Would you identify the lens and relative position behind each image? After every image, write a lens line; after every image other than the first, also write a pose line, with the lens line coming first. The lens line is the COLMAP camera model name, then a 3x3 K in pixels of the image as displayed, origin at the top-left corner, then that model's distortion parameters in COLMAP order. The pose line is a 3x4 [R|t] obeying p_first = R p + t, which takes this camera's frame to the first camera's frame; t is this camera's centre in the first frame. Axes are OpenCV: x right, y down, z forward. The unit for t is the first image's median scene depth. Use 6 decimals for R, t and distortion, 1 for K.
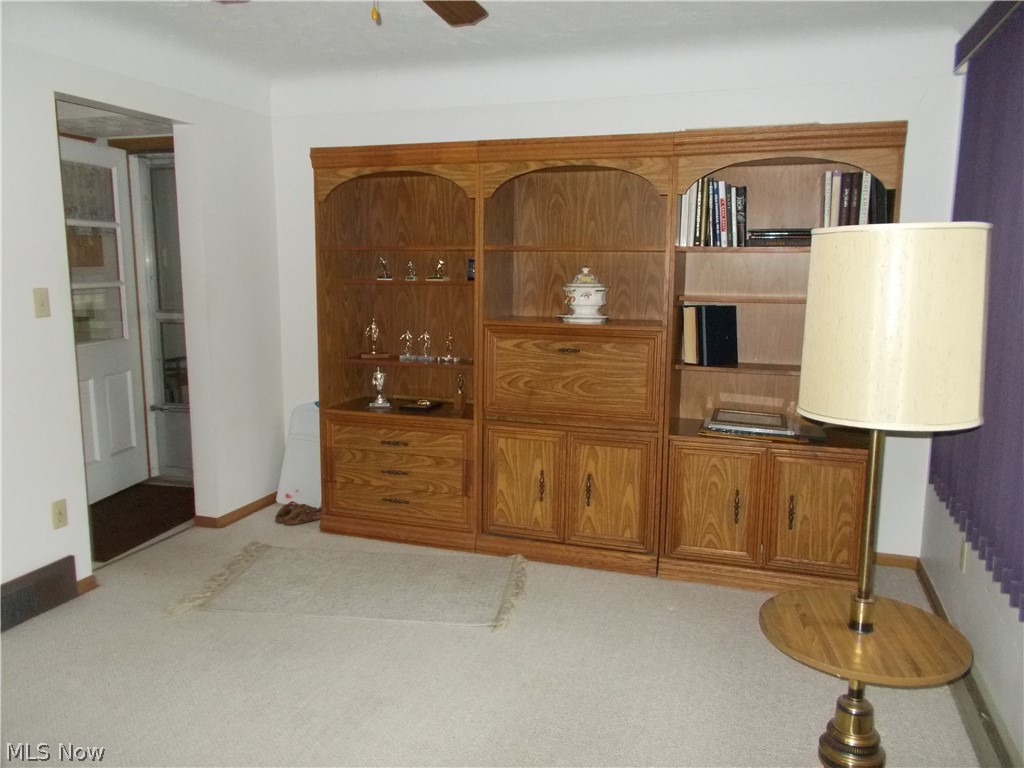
lens RADIAL K [[777.2, 0, 511.0], [0, 777.2, 379.4], [0, 0, 1]] dist [0.004169, 0.020558]
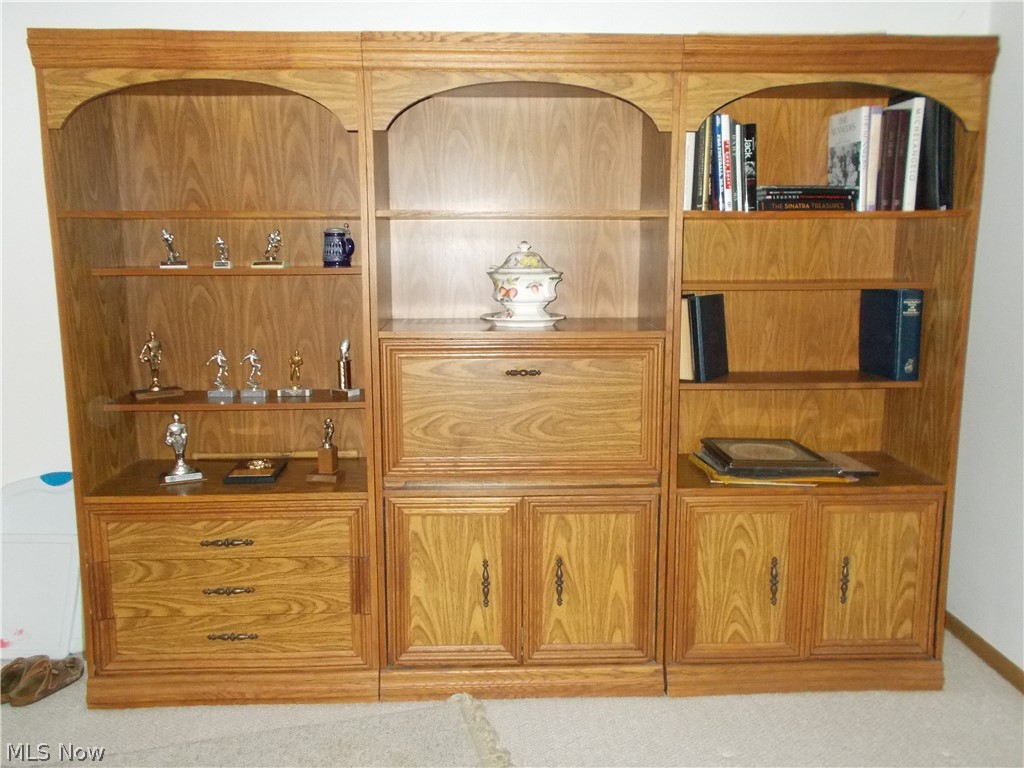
lens RADIAL K [[867.1, 0, 511.3], [0, 867.1, 388.3], [0, 0, 1]] dist [0.019820, -0.002129]
pose [[0.934931, -0.069986, 0.347860, -0.181633], [0.061219, 0.997470, 0.036146, -0.050180], [-0.349510, -0.012498, 0.936849, 0.322772]]
